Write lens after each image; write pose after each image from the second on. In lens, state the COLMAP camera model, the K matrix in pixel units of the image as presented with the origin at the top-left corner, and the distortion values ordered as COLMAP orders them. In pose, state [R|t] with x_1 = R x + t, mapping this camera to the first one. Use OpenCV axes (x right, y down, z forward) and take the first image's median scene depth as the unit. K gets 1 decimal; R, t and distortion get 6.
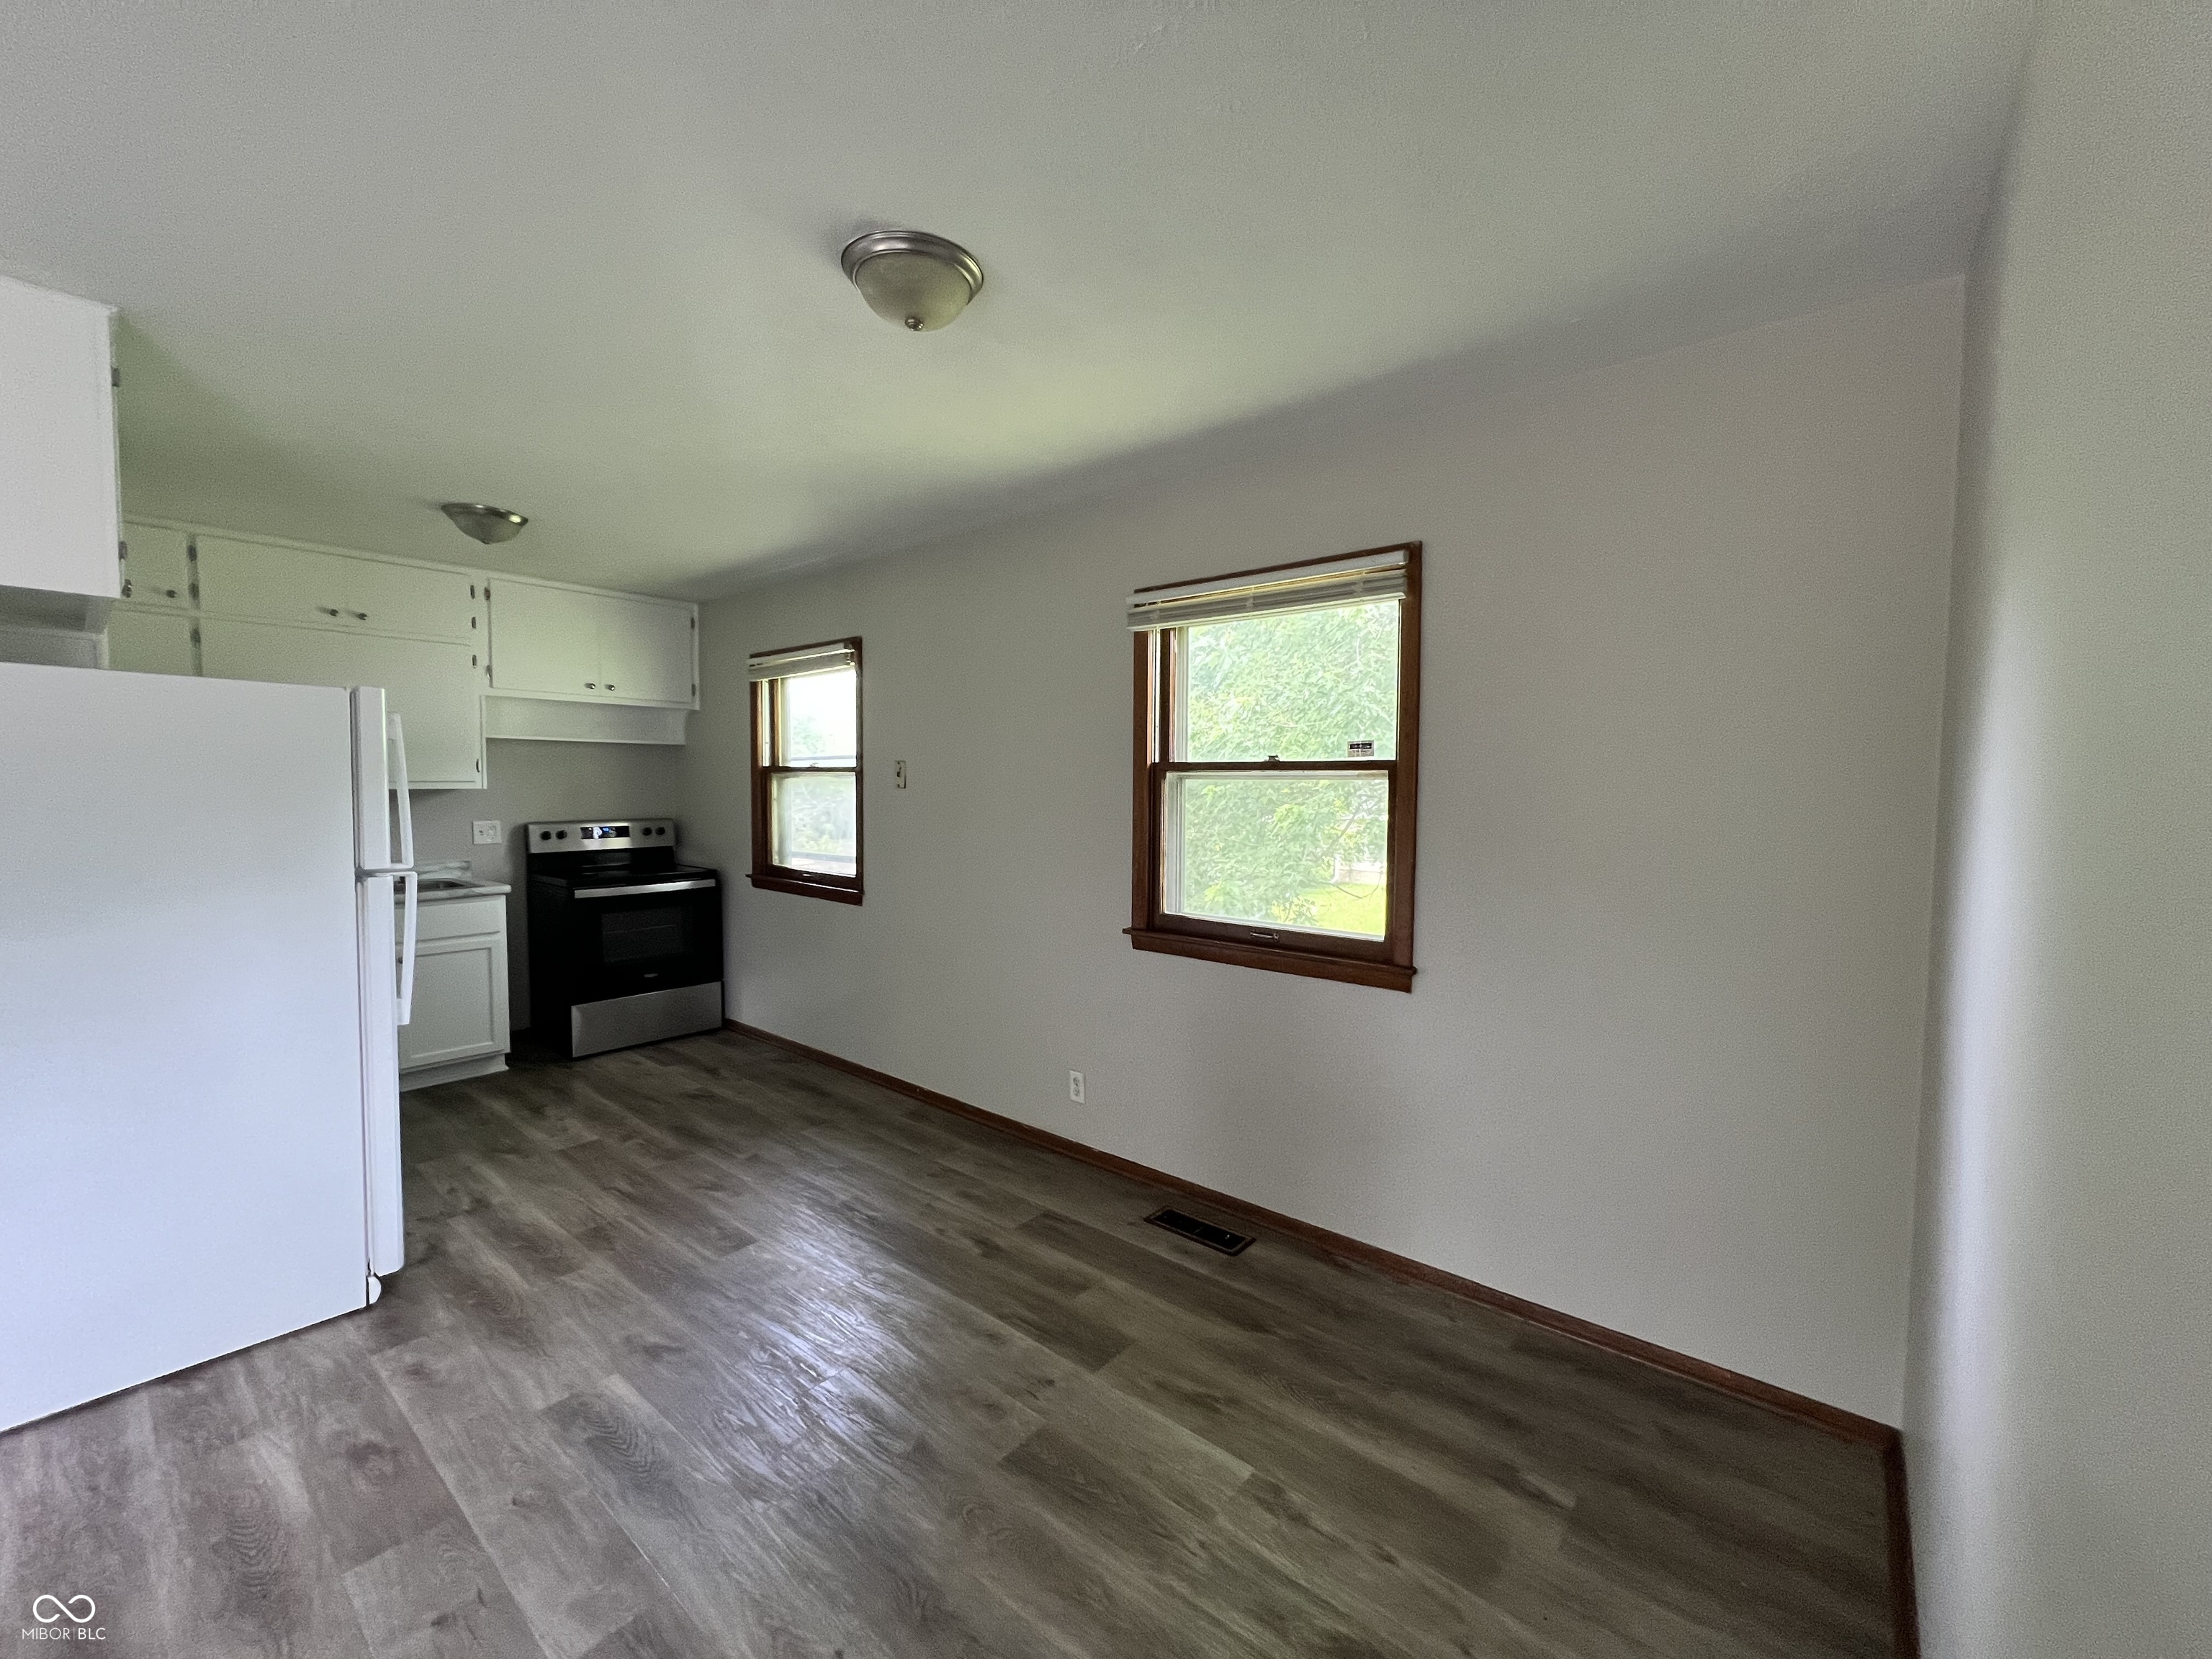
lens RADIAL K [[884.9, 0, 1097.2], [0, 884.9, 816.3], [0, 0, 1]] dist [0.000958, 0.000304]
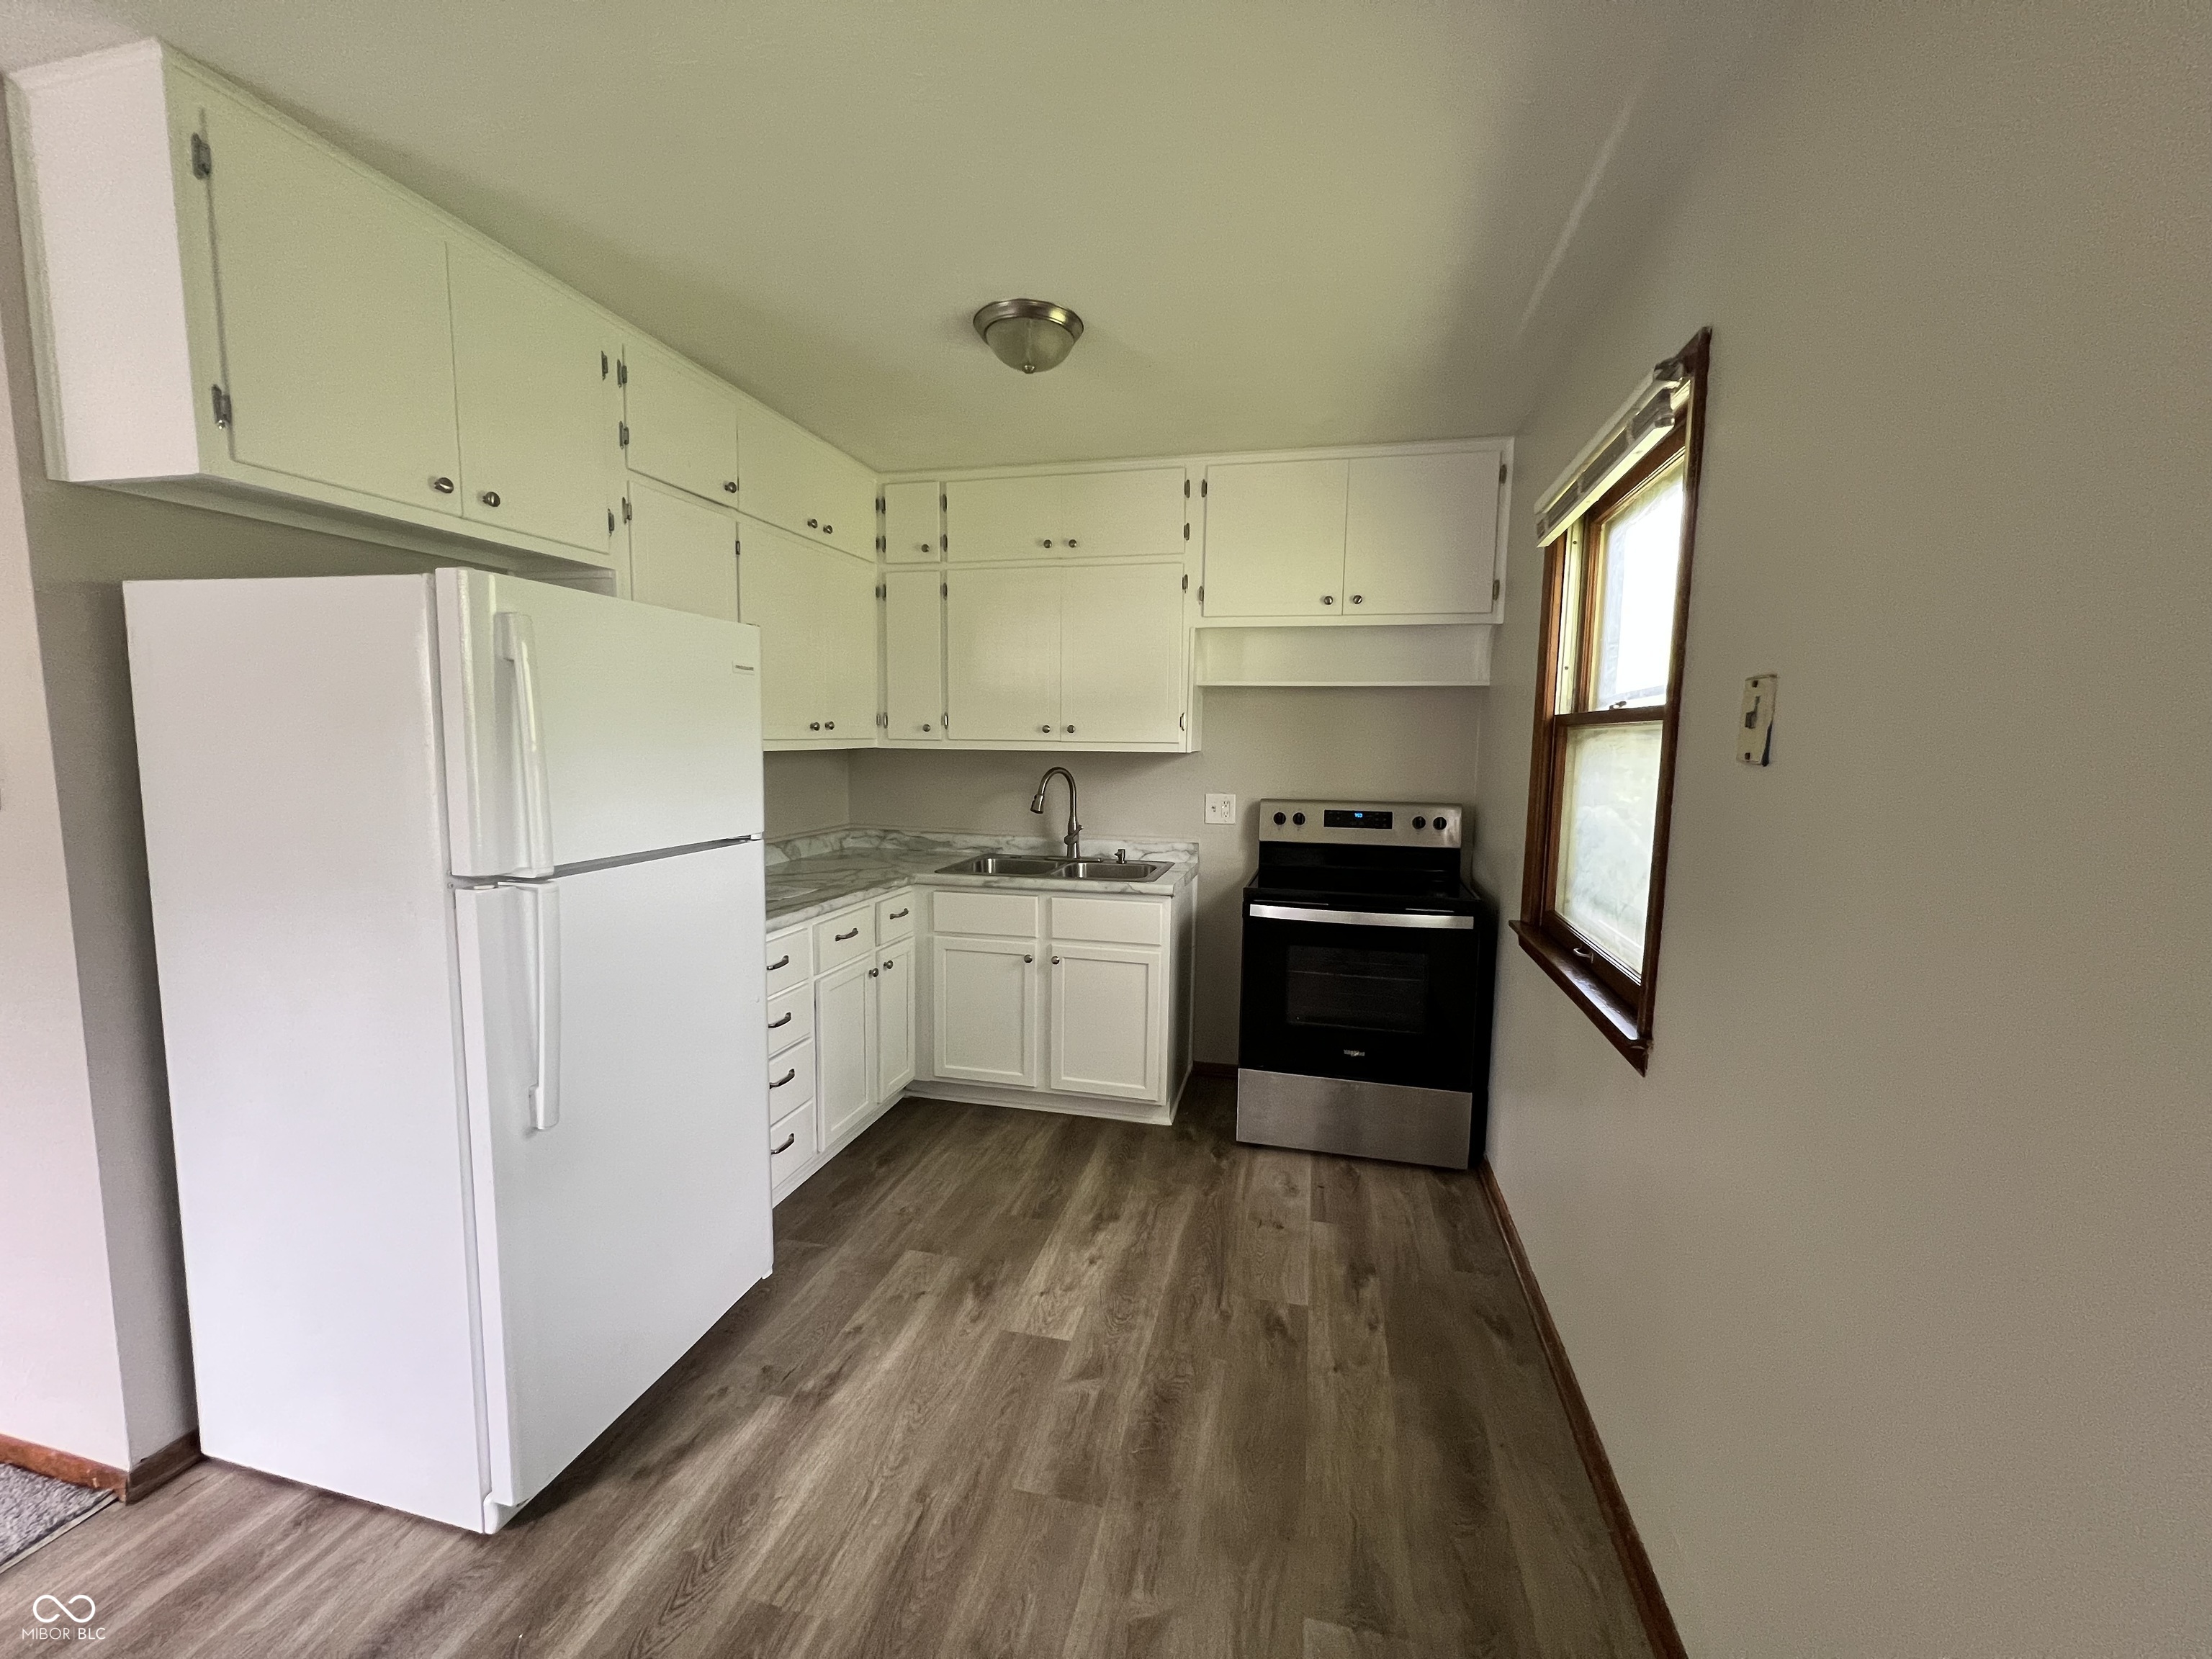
lens RADIAL K [[886.2, 0, 1111.7], [0, 886.2, 831.9], [0, 0, 1]] dist [-0.000211, -0.000199]
pose [[0.456249, 0.091329, -0.885153, -0.043752], [-0.045008, 0.995814, 0.079548, -0.021624], [0.888713, 0.003545, 0.458450, 0.620021]]
